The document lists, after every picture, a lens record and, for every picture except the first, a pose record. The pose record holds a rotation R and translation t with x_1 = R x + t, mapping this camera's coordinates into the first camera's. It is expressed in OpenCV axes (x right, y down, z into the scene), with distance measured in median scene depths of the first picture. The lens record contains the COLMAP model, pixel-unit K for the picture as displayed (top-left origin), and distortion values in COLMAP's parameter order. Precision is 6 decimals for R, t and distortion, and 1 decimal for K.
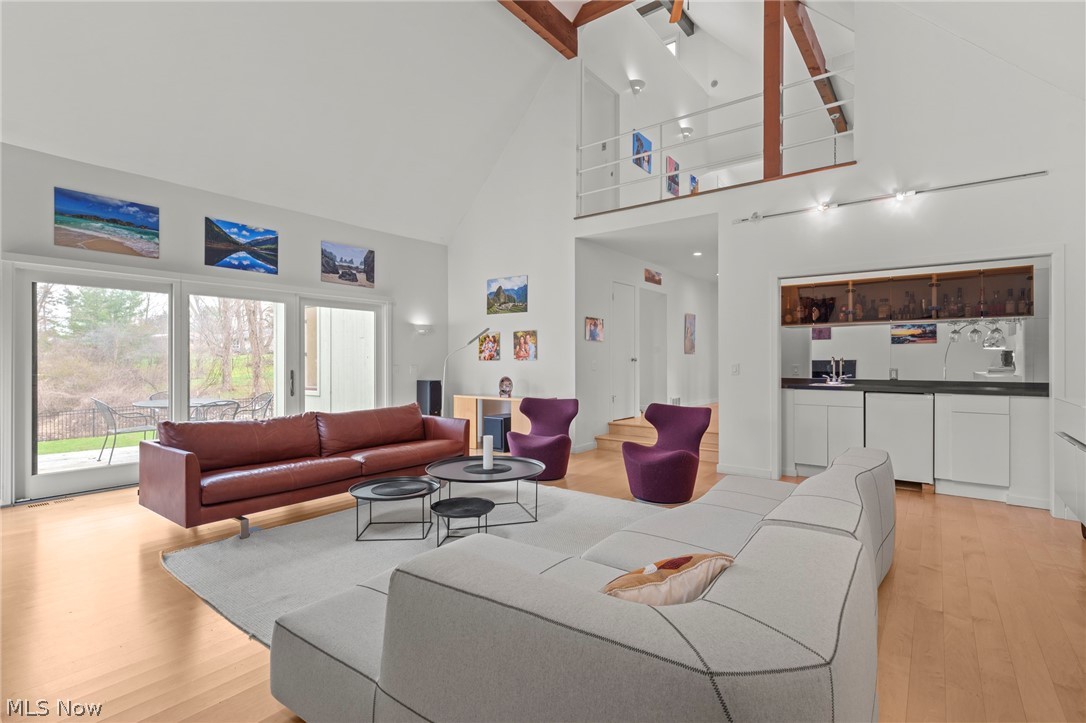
lens RADIAL K [[515.1, 0, 545.7], [0, 515.1, 362.4], [0, 0, 1]] dist [-0.002952, -0.000563]
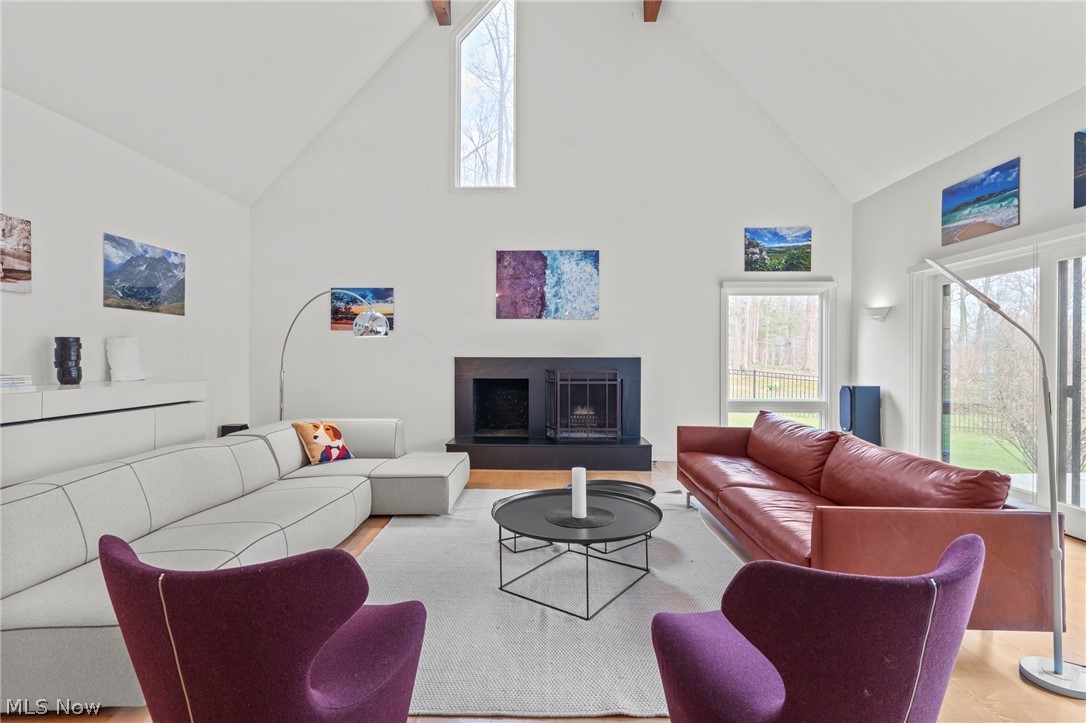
lens RADIAL K [[515.1, 0, 537.4], [0, 515.1, 355.9], [0, 0, 1]] dist [-0.002952, -0.000563]
pose [[-0.814404, -0.004544, -0.580281, 0.202973], [-0.002216, 0.999986, -0.004721, -0.002369], [0.580294, -0.002559, -0.814403, 0.930018]]
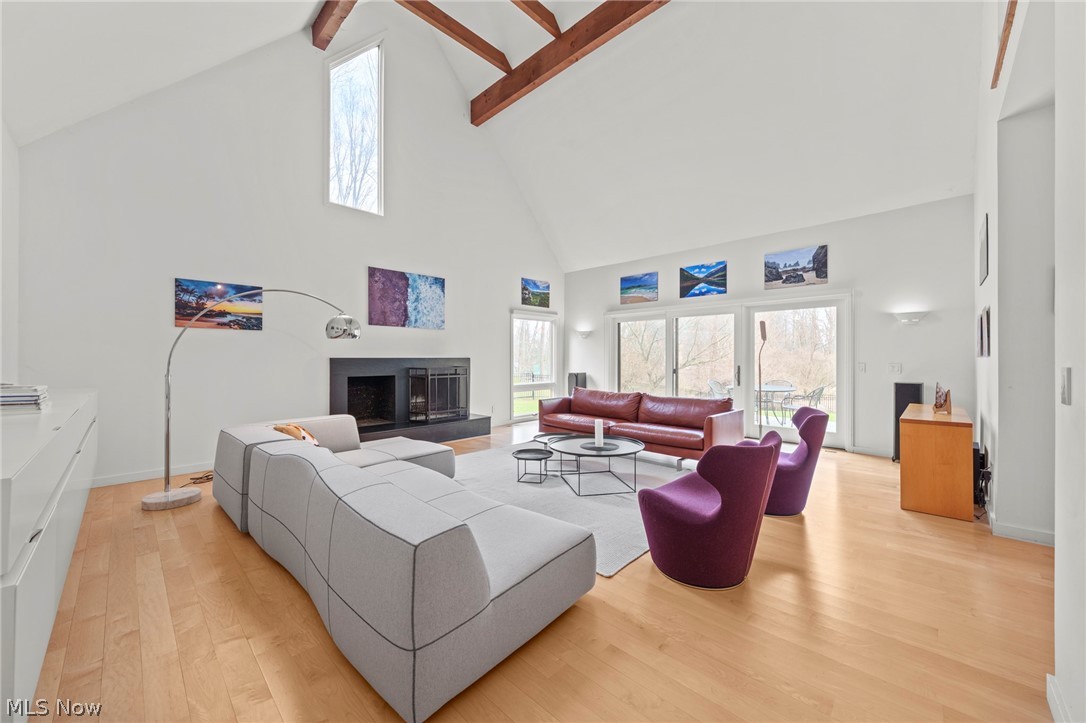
lens RADIAL K [[405.5, 0, 543.6], [0, 405.5, 360.1], [0, 0, 1]] dist [-0.011284, -0.000089]
pose [[-0.122058, 0.004343, -0.992513, 0.522183], [0.000286, 0.999991, 0.004340, -0.003051], [0.992523, 0.000246, -0.122058, 0.604027]]
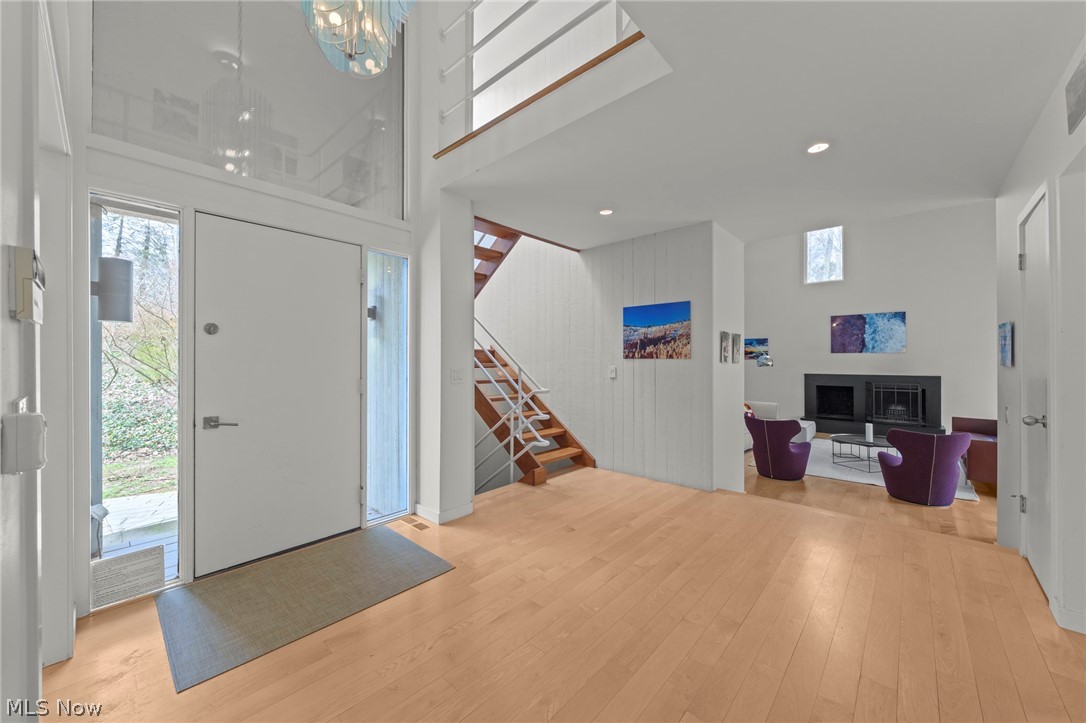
lens RADIAL K [[396.1, 0, 552.2], [0, 396.1, 357.6], [0, 0, 1]] dist [0.006235, 0.000043]
pose [[-0.997503, -0.000423, 0.070617, 0.549671], [-0.000973, 0.999969, -0.007761, -0.047185], [-0.070612, -0.007811, -0.997473, 1.503121]]
